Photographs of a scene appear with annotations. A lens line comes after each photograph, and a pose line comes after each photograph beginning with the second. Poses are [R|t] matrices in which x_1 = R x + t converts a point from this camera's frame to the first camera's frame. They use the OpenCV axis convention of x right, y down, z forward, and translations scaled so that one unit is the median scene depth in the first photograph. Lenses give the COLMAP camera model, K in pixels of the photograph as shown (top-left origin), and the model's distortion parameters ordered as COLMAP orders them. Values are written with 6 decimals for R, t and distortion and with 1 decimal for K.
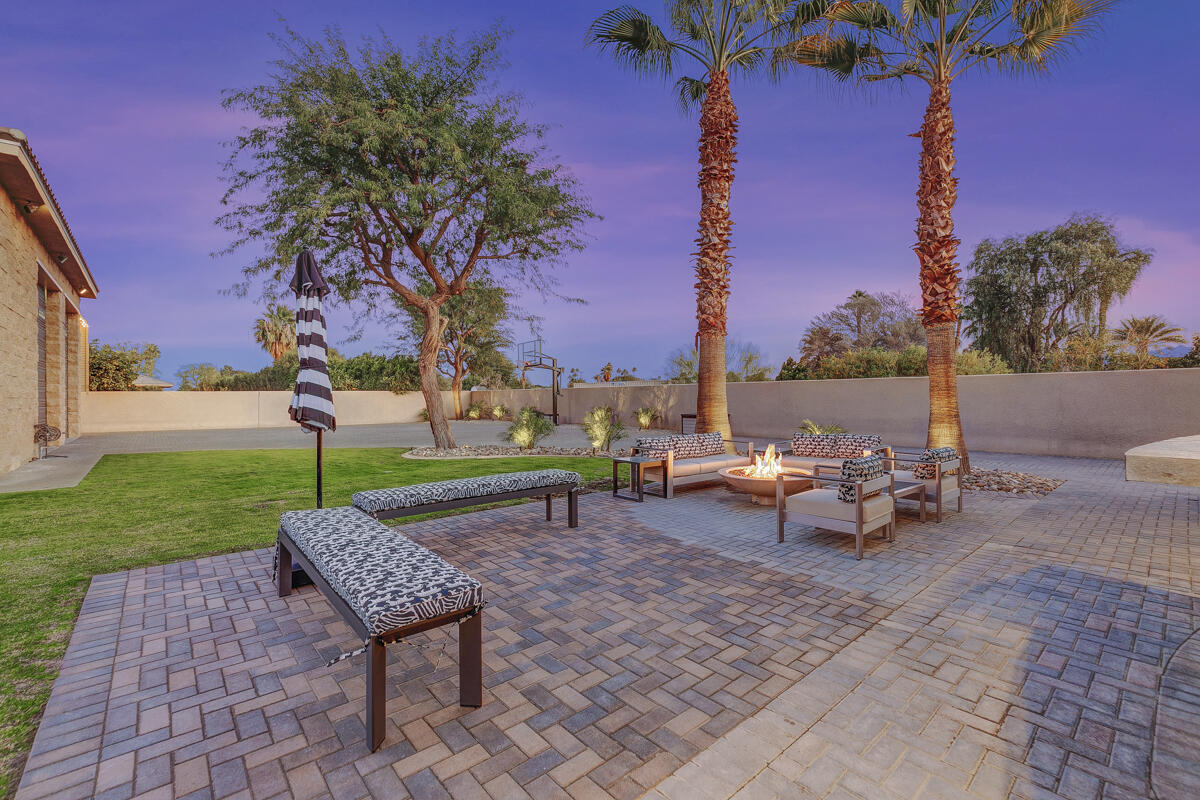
lens RADIAL K [[514.4, 0, 598.7], [0, 514.4, 374.3], [0, 0, 1]] dist [0.000759, -0.000109]
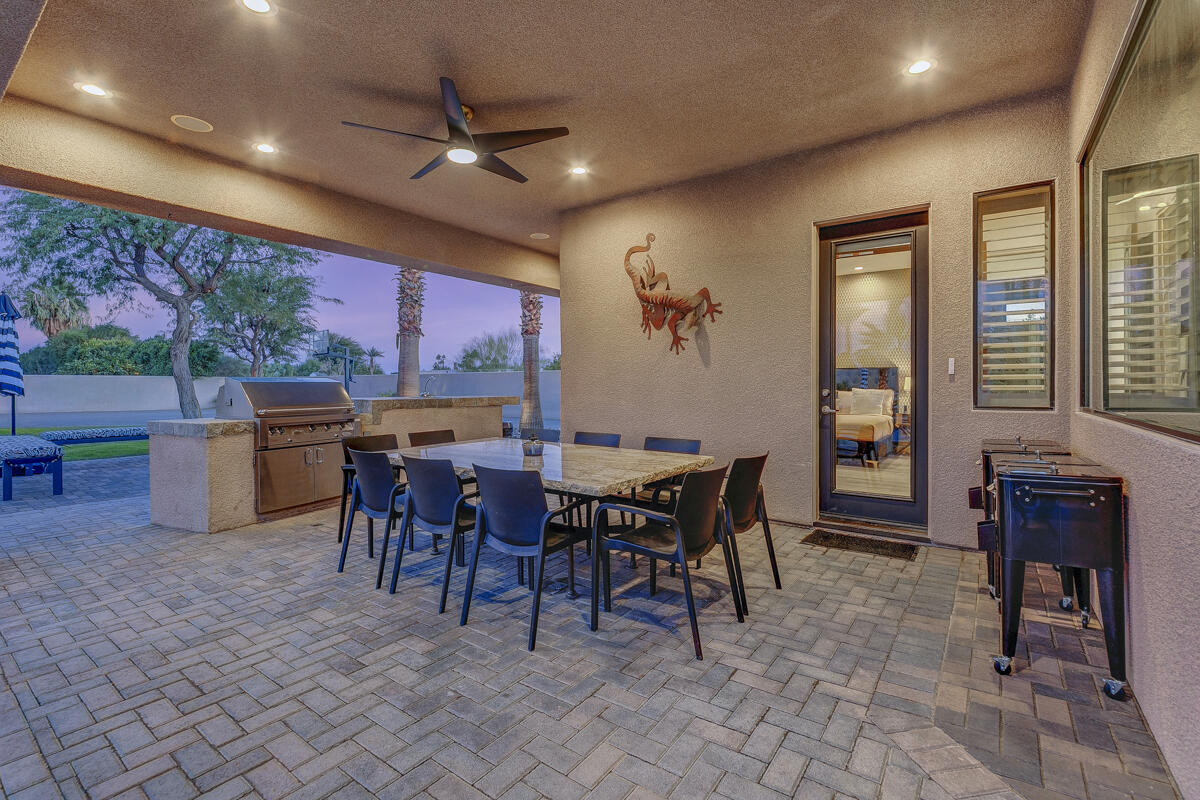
lens RADIAL K [[548.8, 0, 600.0], [0, 548.8, 379.7], [0, 0, 1]] dist [-0.001772, -0.000548]
pose [[0.976701, 0.010730, 0.214335, 0.321822], [-0.017416, 0.999418, 0.029333, -0.011571], [-0.213895, -0.032383, 0.976320, -0.400008]]
